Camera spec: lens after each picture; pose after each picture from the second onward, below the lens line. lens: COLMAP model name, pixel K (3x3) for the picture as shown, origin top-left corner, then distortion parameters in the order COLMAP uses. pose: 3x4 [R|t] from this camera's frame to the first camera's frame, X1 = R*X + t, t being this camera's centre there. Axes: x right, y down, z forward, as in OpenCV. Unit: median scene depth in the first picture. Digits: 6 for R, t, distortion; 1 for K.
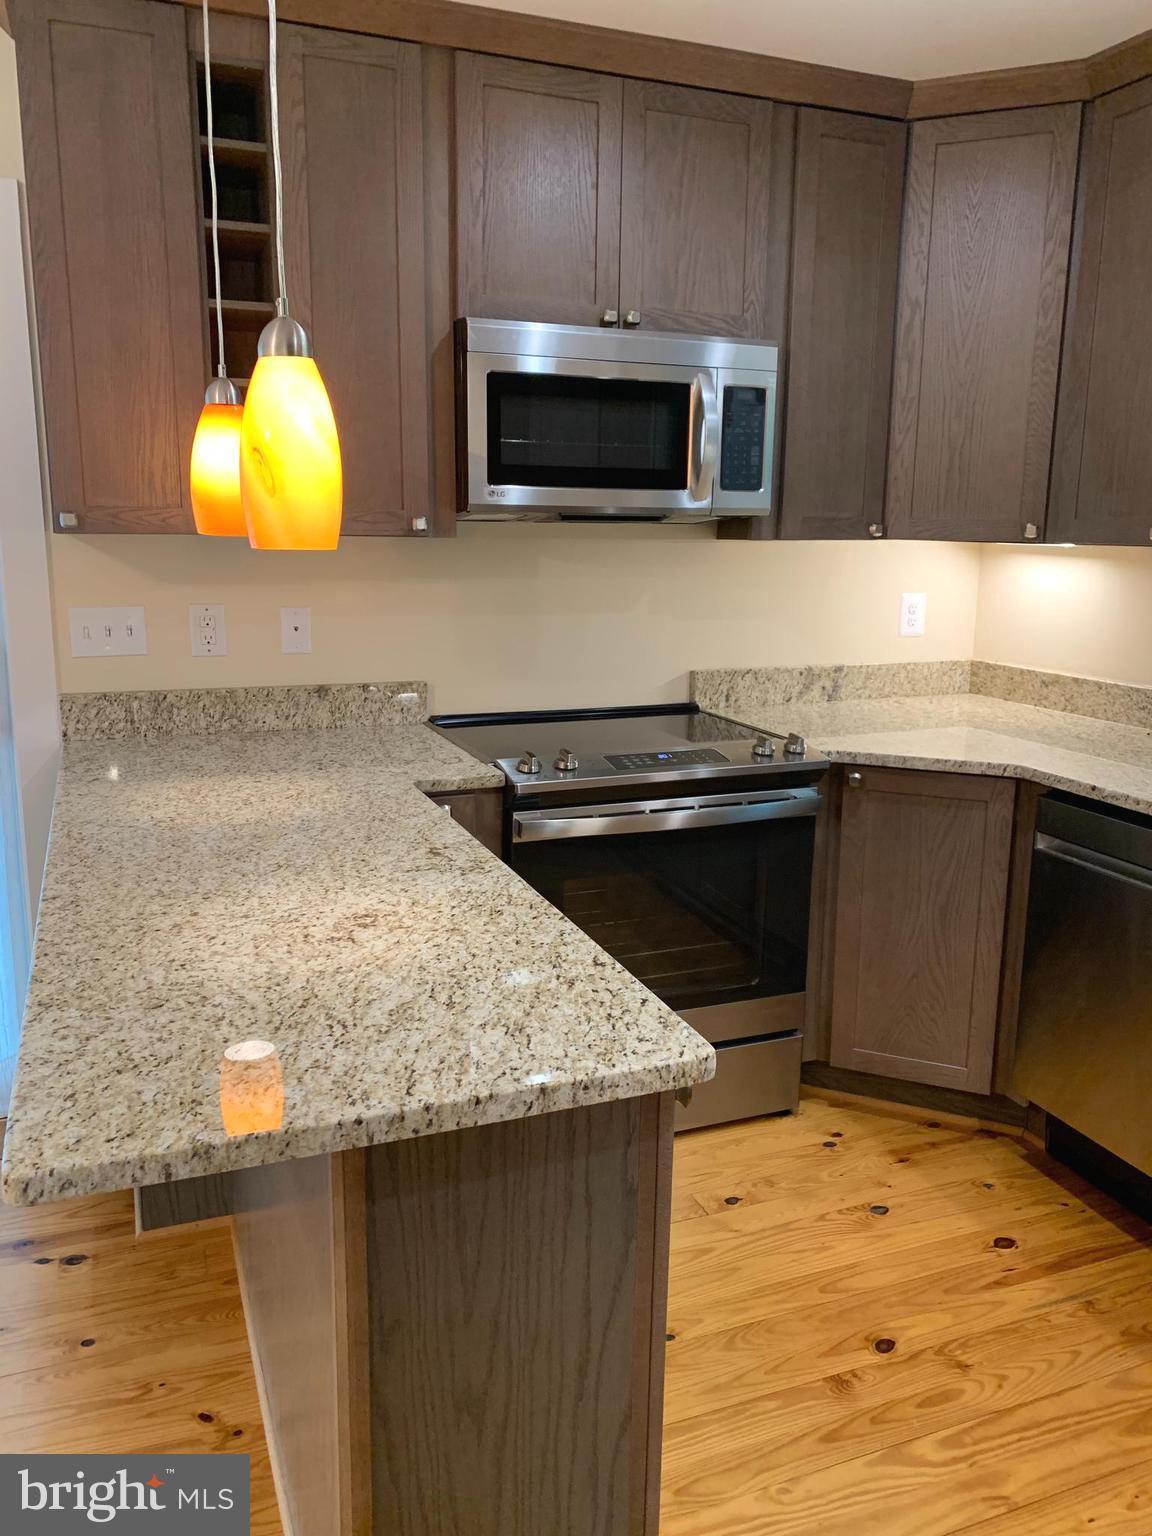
lens RADIAL K [[1168.7, 0, 576.8], [0, 1168.7, 764.3], [0, 0, 1]] dist [0.024834, -0.016067]
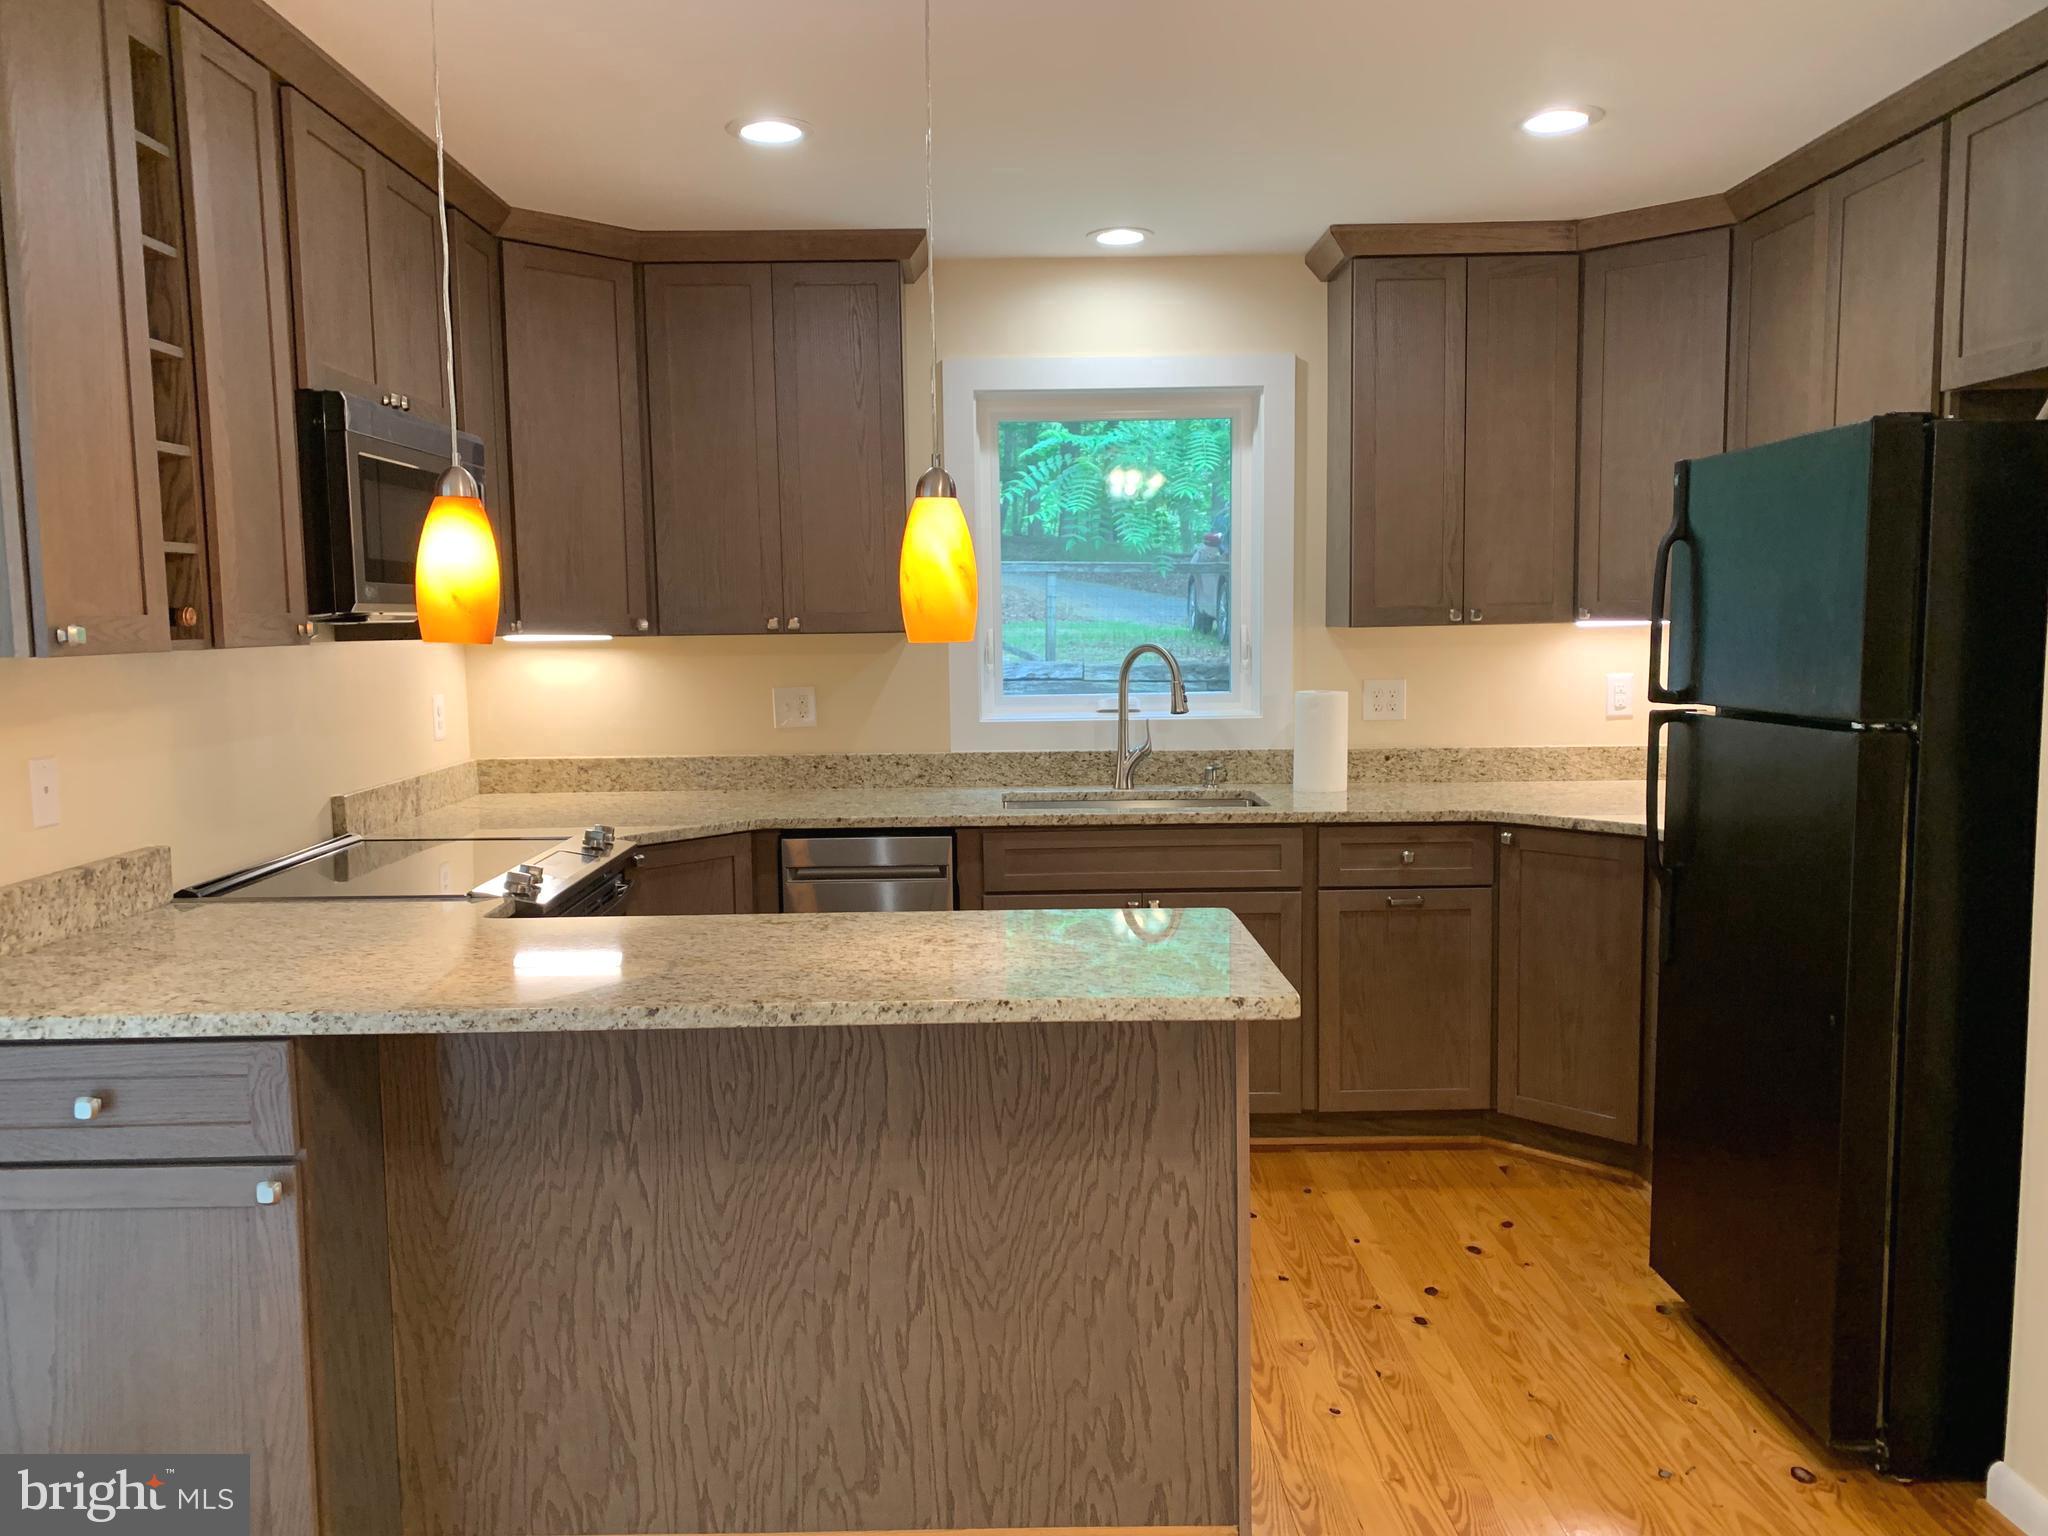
lens RADIAL K [[1554.0, 0, 1024.0], [0, 1554.0, 768.0], [0, 0, 1]] dist [0.031112, -0.026659]
pose [[0.357837, -0.108139, 0.927501, -0.904175], [0.206907, 0.977764, 0.034173, -0.044076], [-0.910573, 0.179678, 0.372254, 0.156899]]
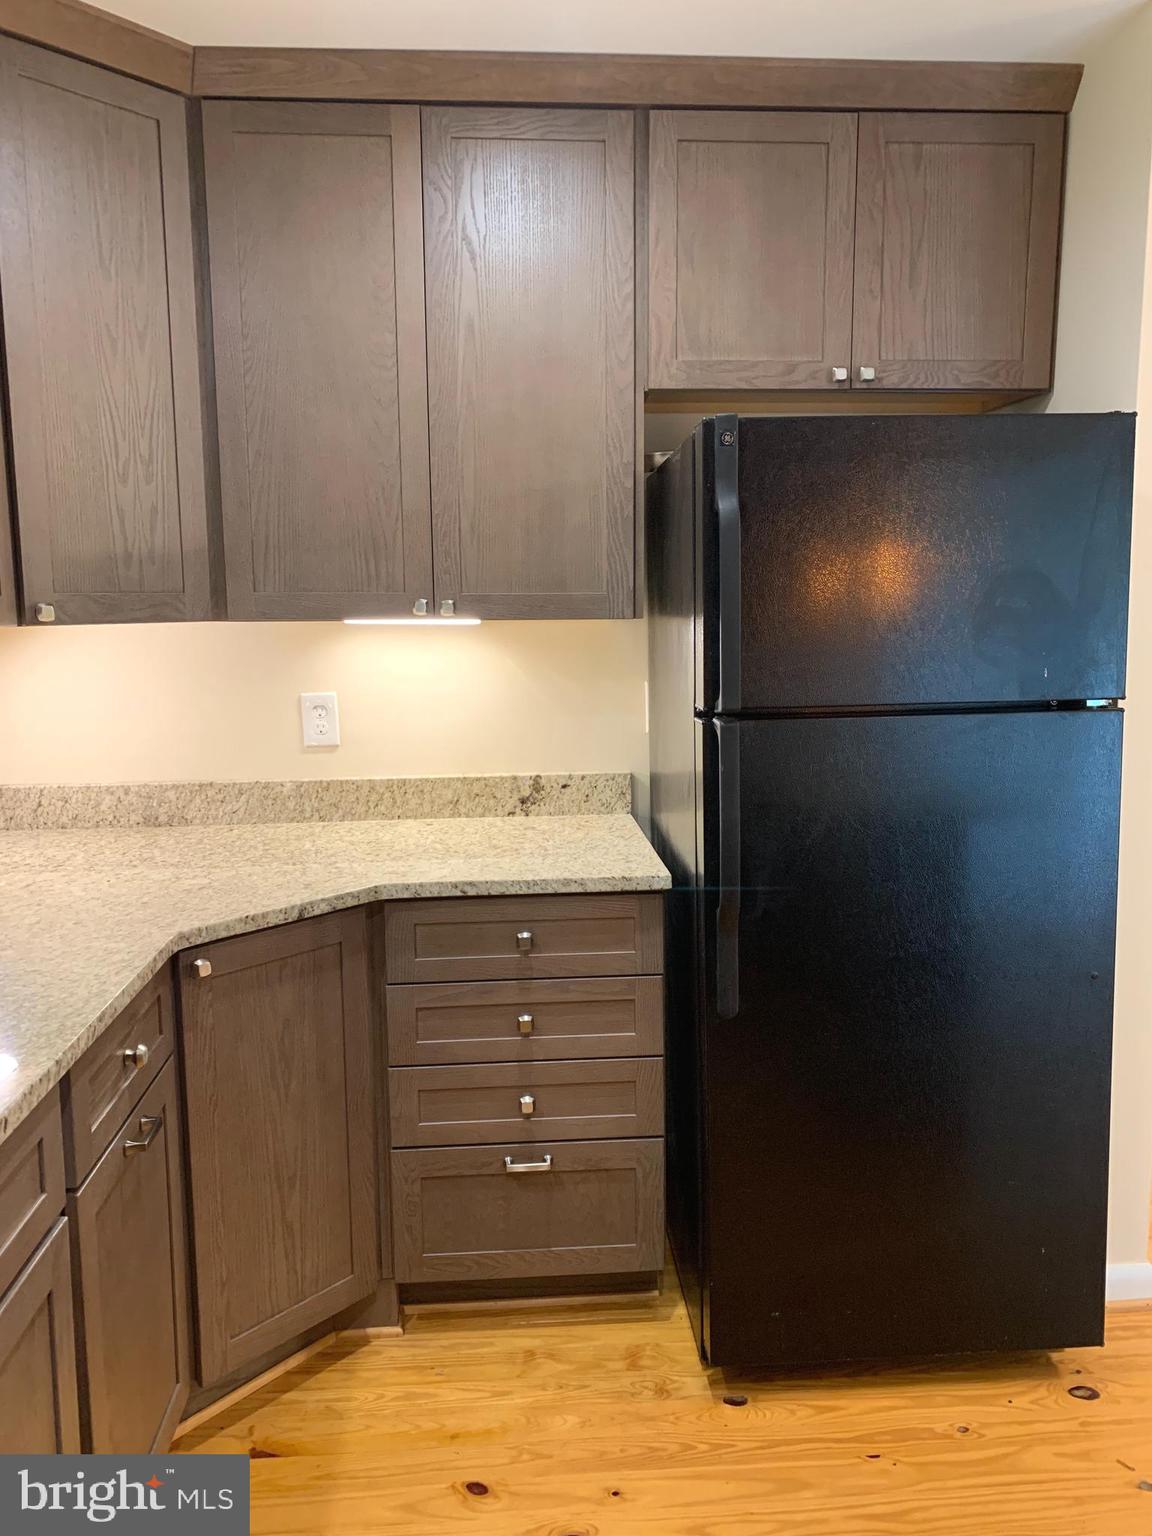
lens RADIAL K [[1165.5, 0, 576.0], [0, 1165.5, 768.0], [0, 0, 1]] dist [0.031112, -0.026659]
pose [[-0.952169, -0.051542, 0.301193, 0.201265], [0.057089, 0.938311, 0.341048, -0.167163], [-0.300191, 0.341930, -0.890488, 0.807915]]
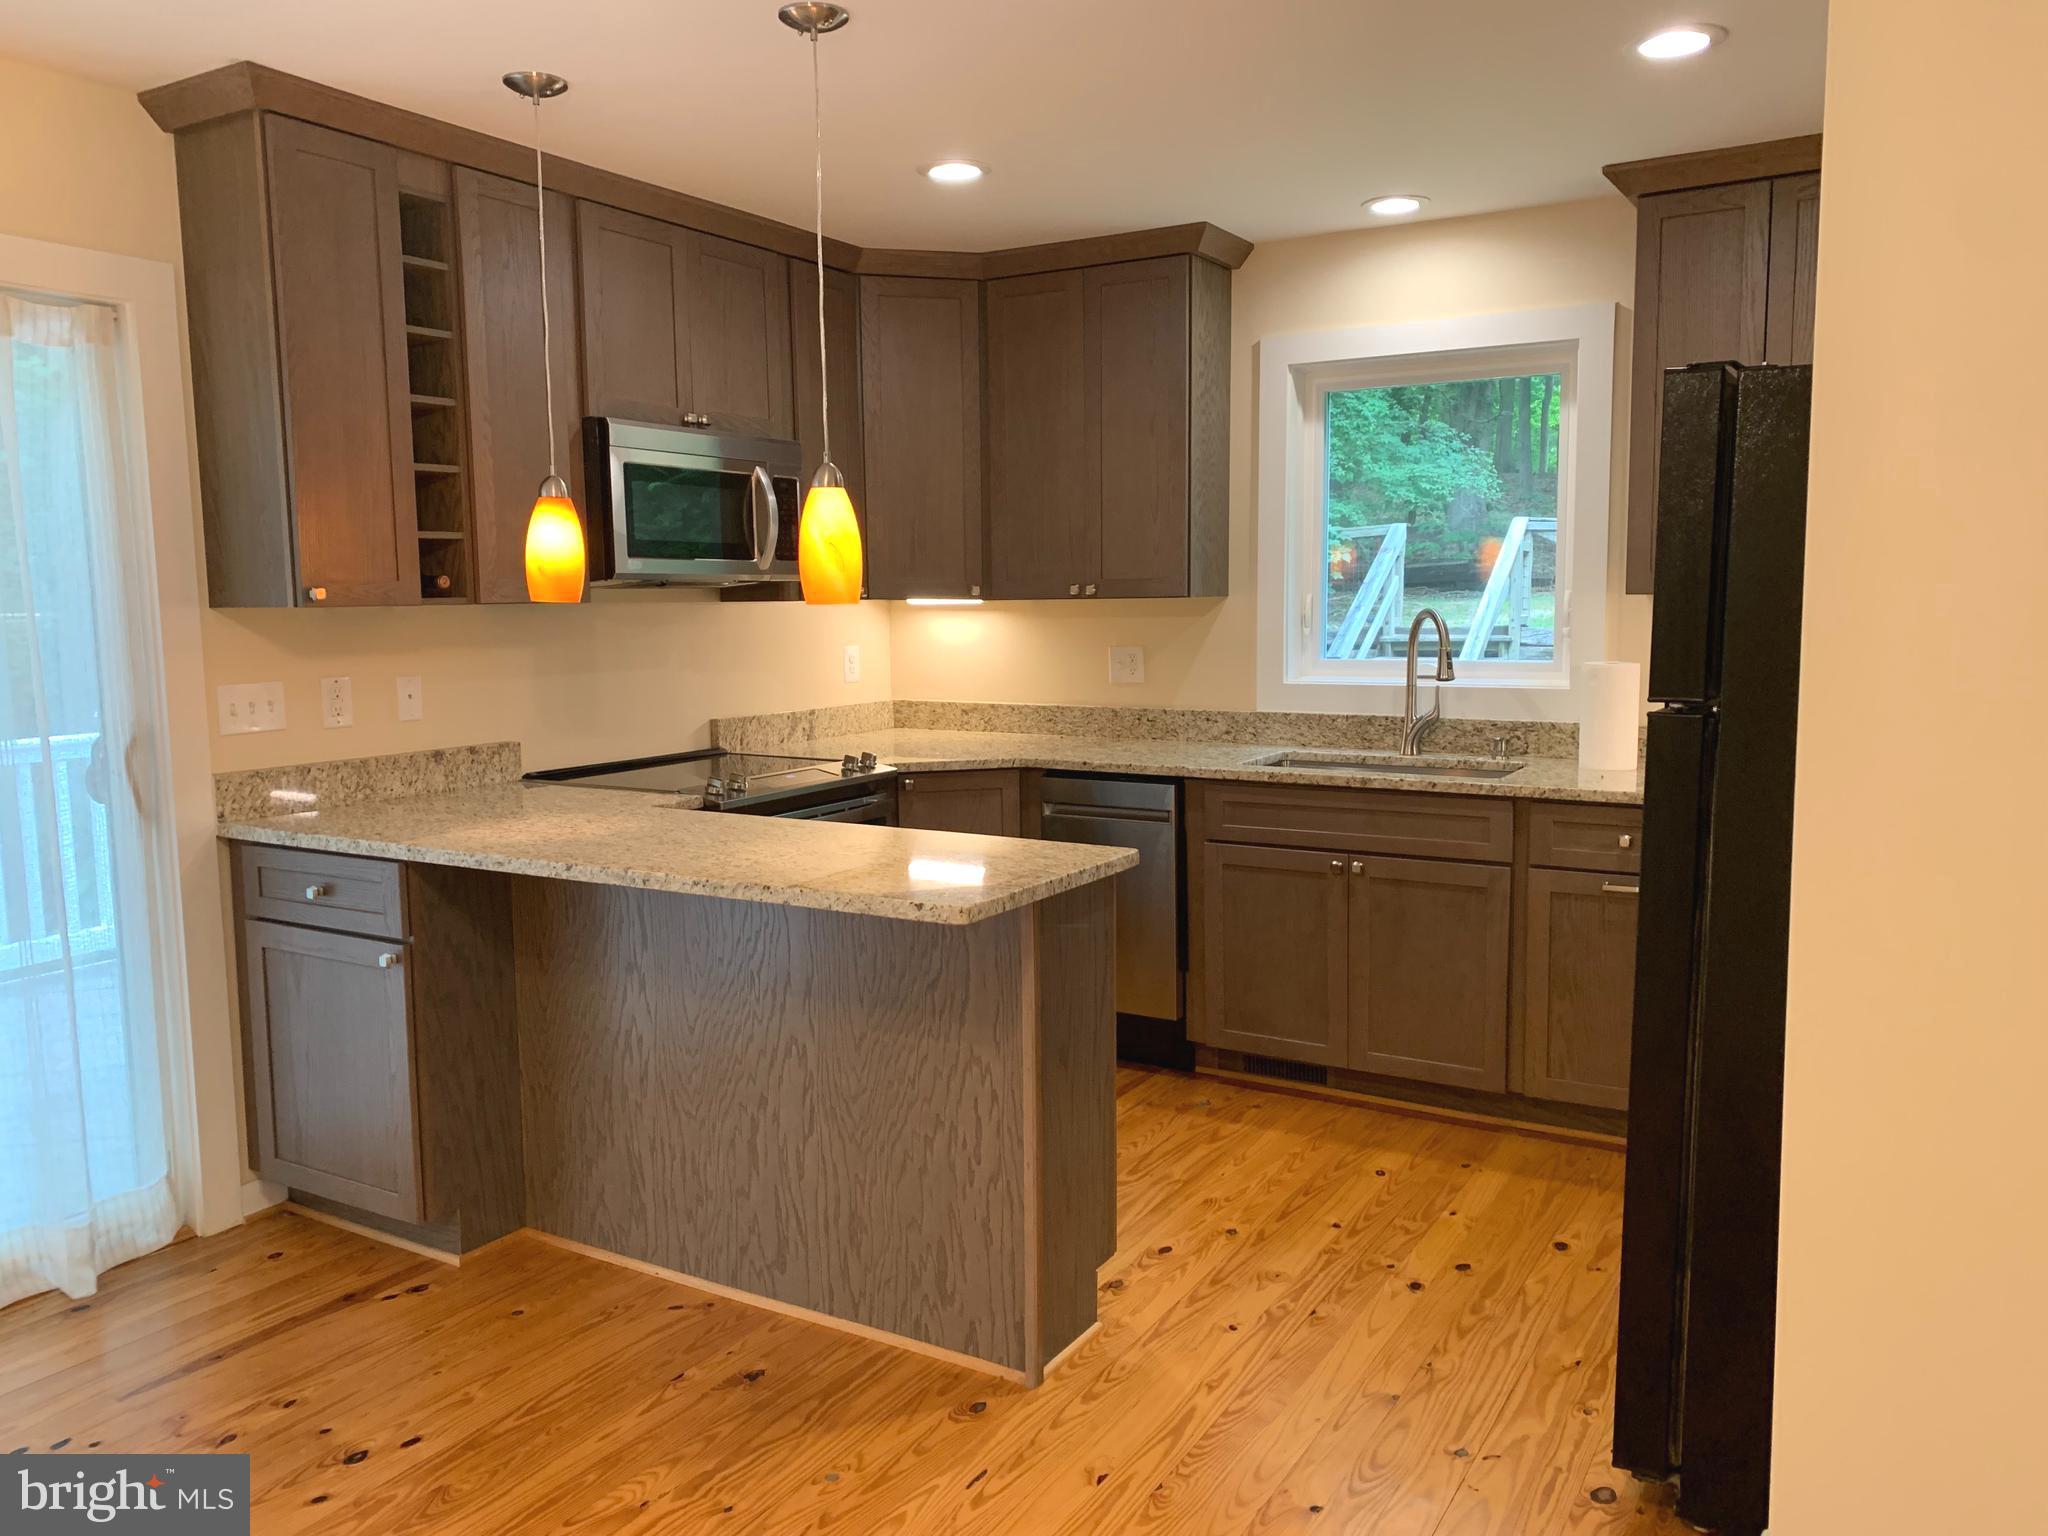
lens RADIAL K [[1539.7, 0, 1021.1], [0, 1539.7, 779.1], [0, 0, 1]] dist [0.132759, -0.270645]
pose [[0.789934, -0.094375, 0.605886, -0.672393], [0.143705, 0.989060, -0.033298, 0.079243], [-0.596115, 0.113372, 0.794855, -0.400361]]
